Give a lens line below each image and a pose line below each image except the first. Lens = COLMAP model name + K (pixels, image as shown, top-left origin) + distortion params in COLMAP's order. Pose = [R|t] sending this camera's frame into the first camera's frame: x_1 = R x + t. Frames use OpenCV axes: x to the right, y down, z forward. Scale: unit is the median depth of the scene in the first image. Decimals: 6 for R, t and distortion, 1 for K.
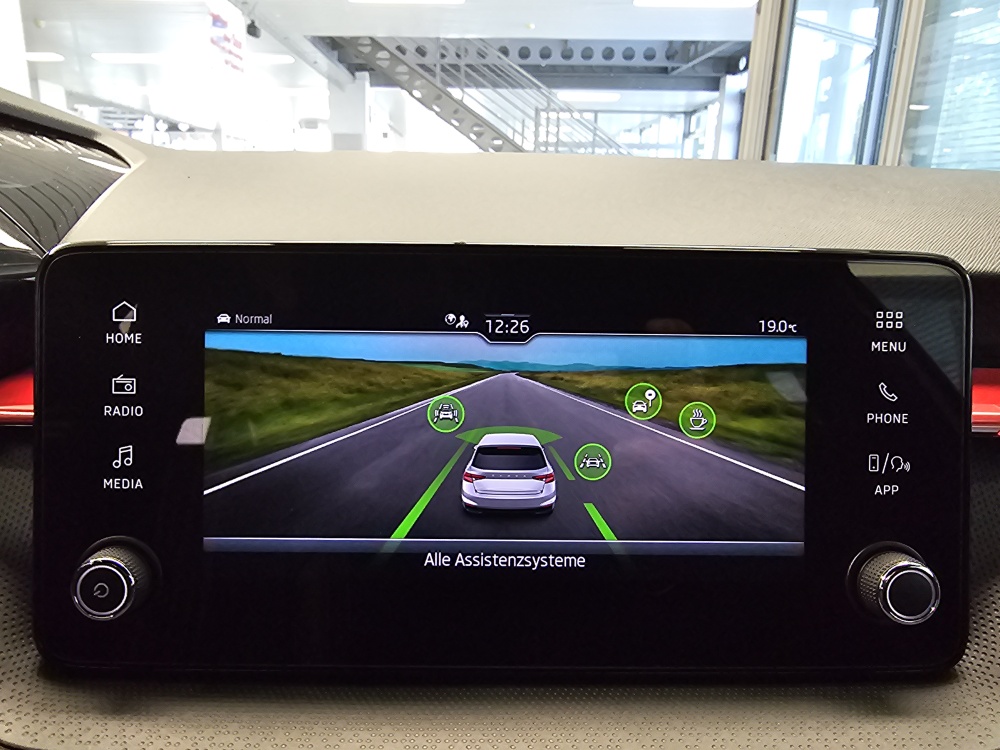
lens RADIAL K [[689.0, 0, 462.6], [0, 689.0, 362.0], [0, 0, 1]] dist [0.012602, -0.000859]
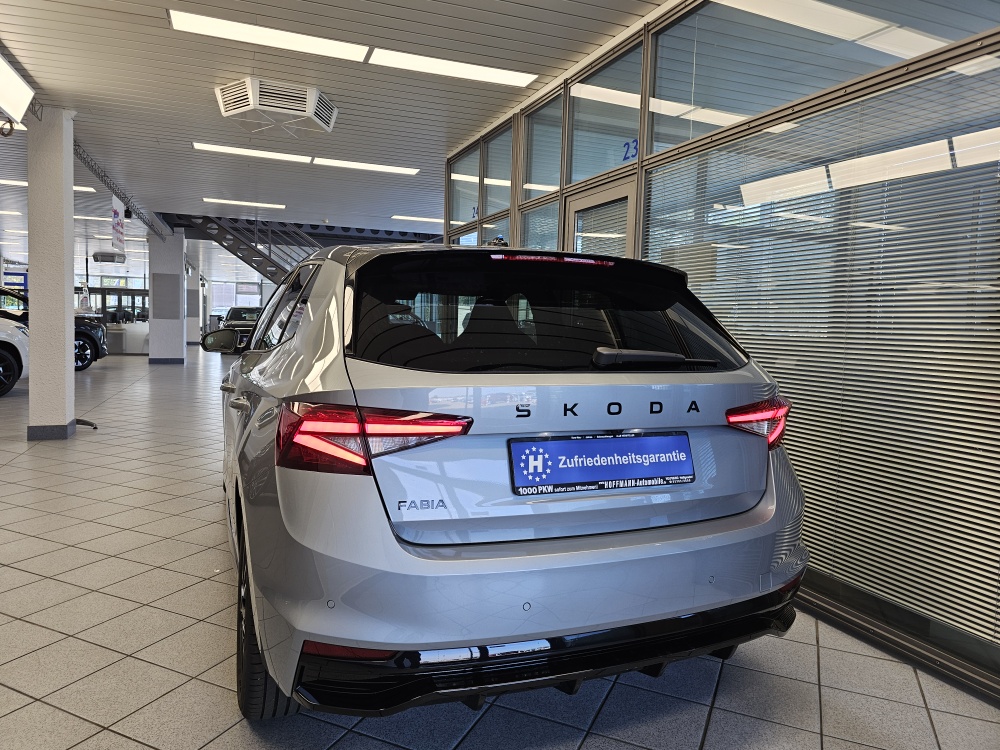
lens RADIAL K [[678.1, 0, 502.3], [0, 678.1, 368.4], [0, 0, 1]] dist [0.055130, -0.066432]
pose [[0.926563, -0.016887, 0.375761, -0.078343], [0.076489, 0.986578, -0.144270, 0.063844], [-0.368281, 0.162417, 0.915418, -0.339653]]
